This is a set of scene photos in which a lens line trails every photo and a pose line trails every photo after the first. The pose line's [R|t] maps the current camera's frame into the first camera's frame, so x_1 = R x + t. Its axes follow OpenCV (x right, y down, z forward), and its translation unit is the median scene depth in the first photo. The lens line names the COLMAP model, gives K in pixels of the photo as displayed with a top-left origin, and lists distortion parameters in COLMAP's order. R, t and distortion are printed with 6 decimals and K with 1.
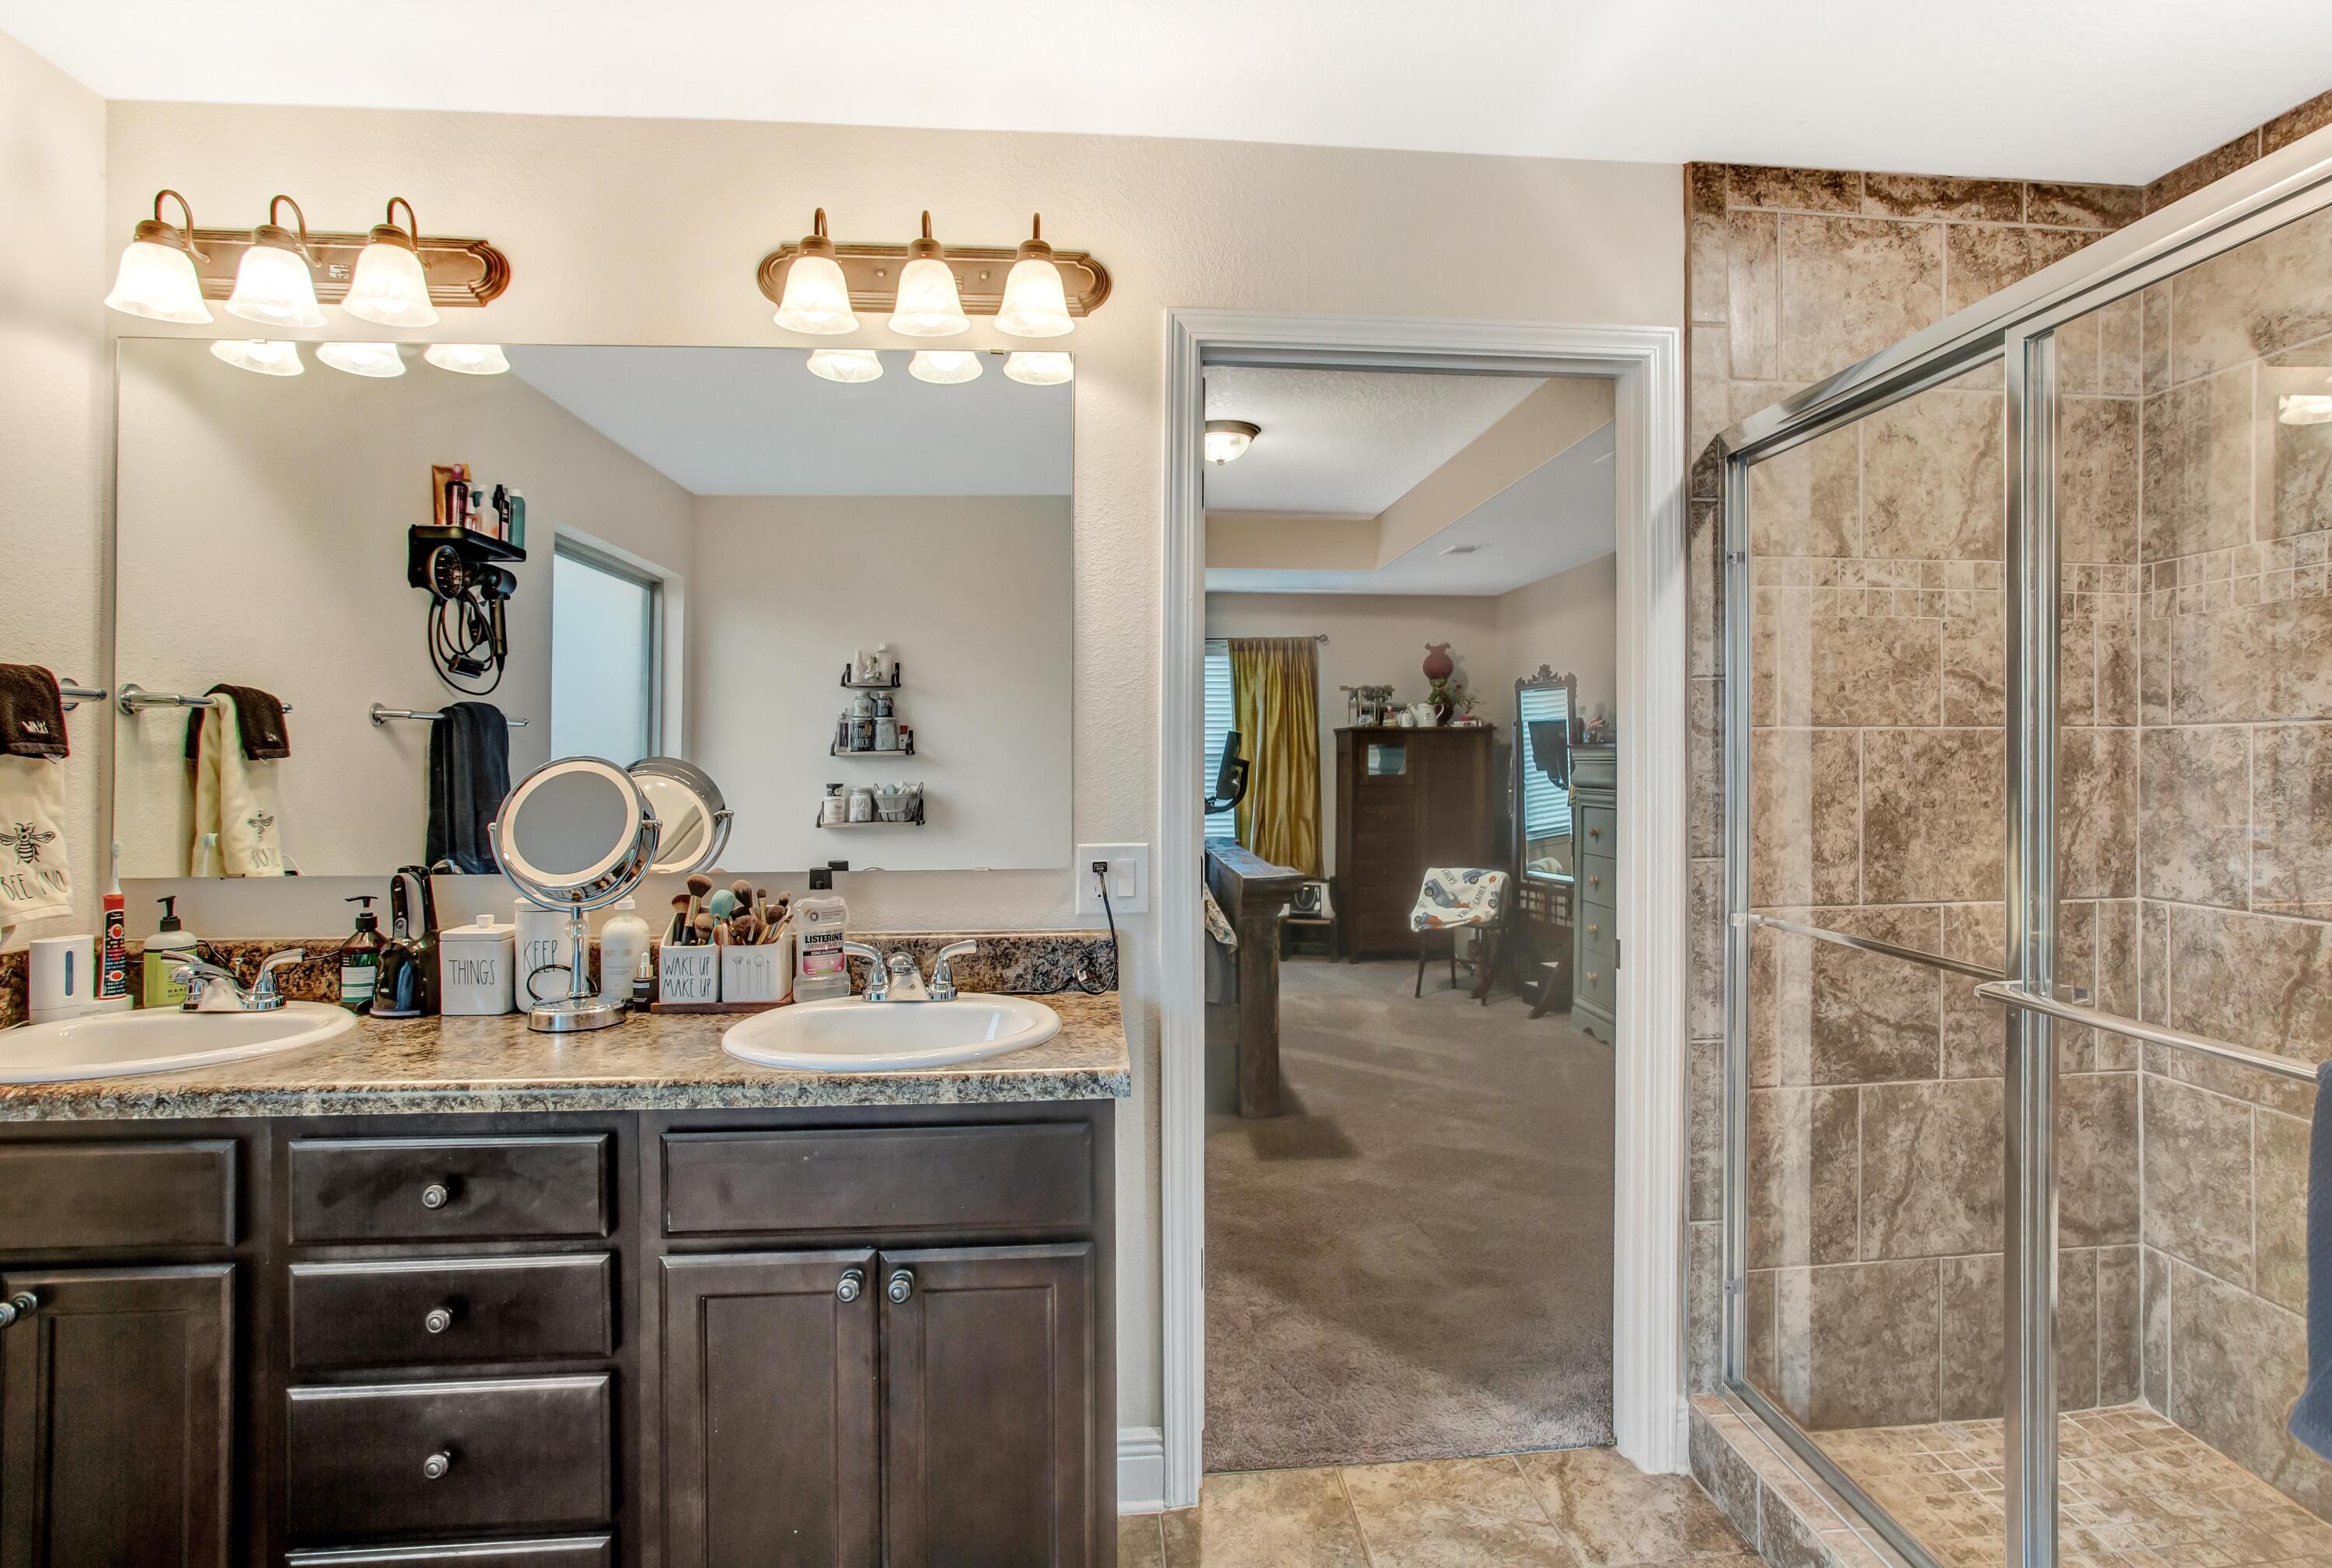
lens RADIAL K [[1204.0, 0, 1163.2], [0, 1204.0, 738.7], [0, 0, 1]] dist [-0.060270, 0.025858]
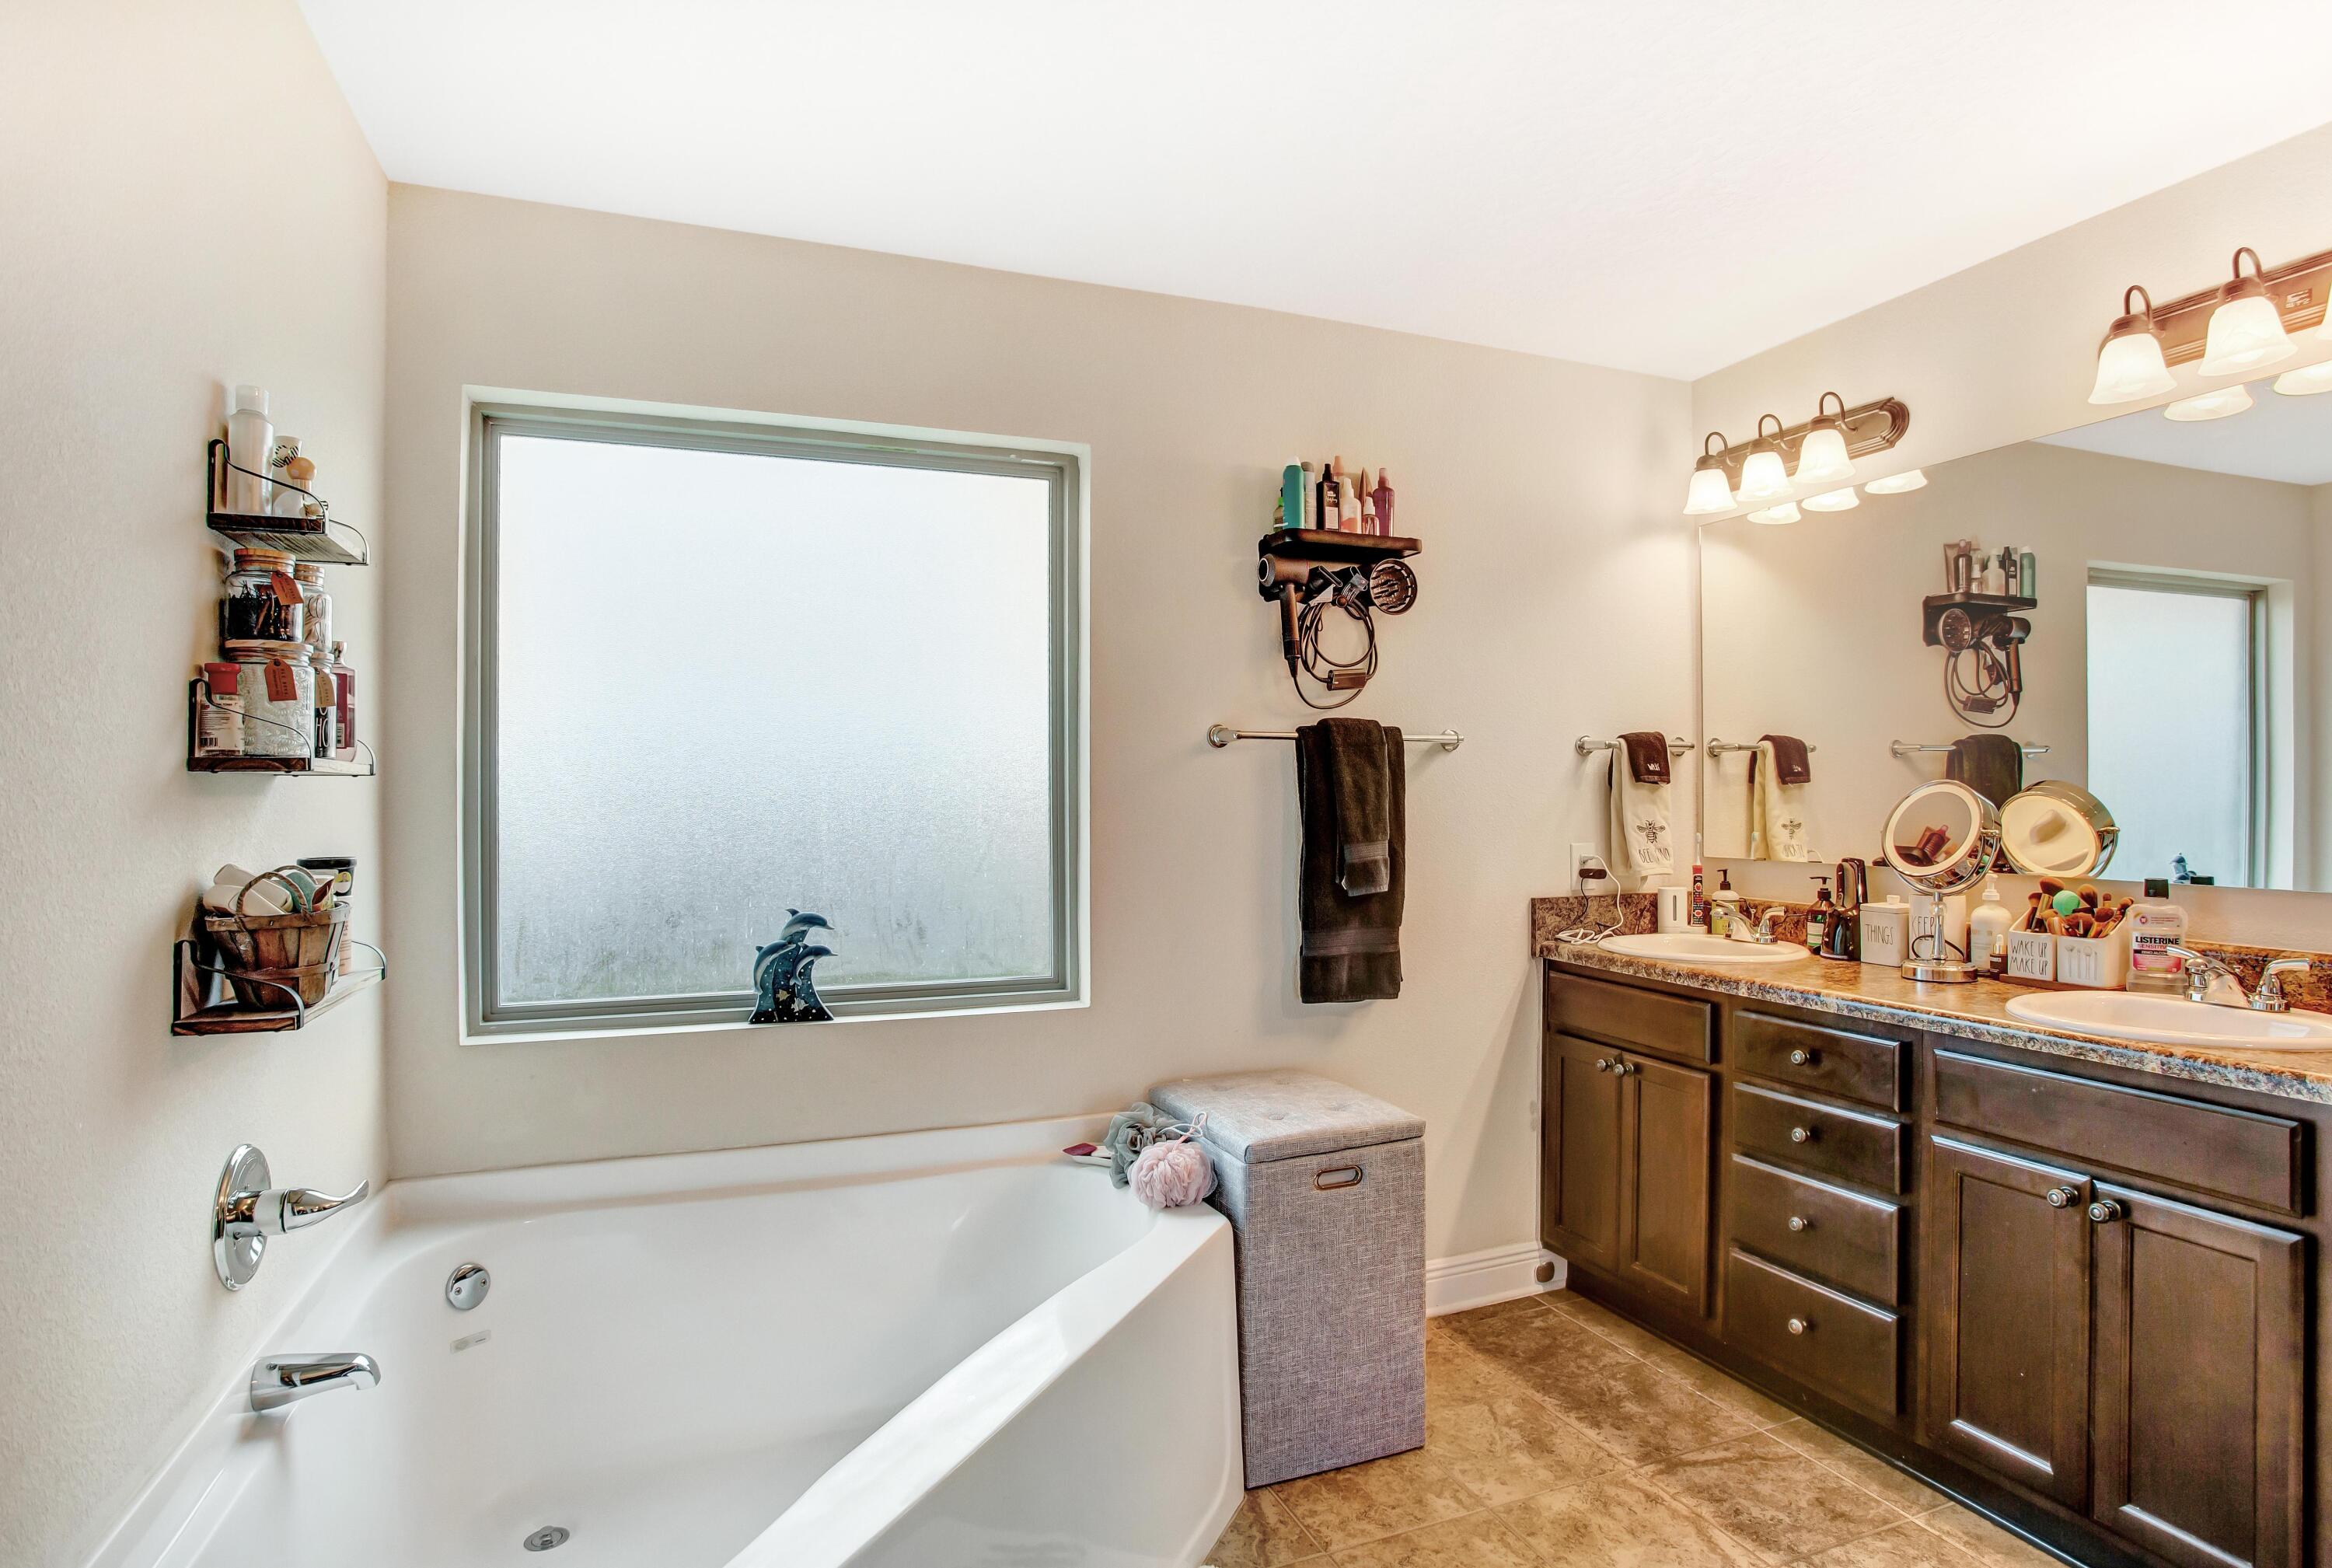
lens RADIAL K [[1204.0, 0, 1163.2], [0, 1204.0, 738.7], [0, 0, 1]] dist [-0.060270, 0.025858]
pose [[0.274118, -0.039656, -0.960878, 0.531167], [0.021339, 0.999154, -0.035149, -0.004562], [0.961459, -0.010869, 0.274732, -0.203382]]
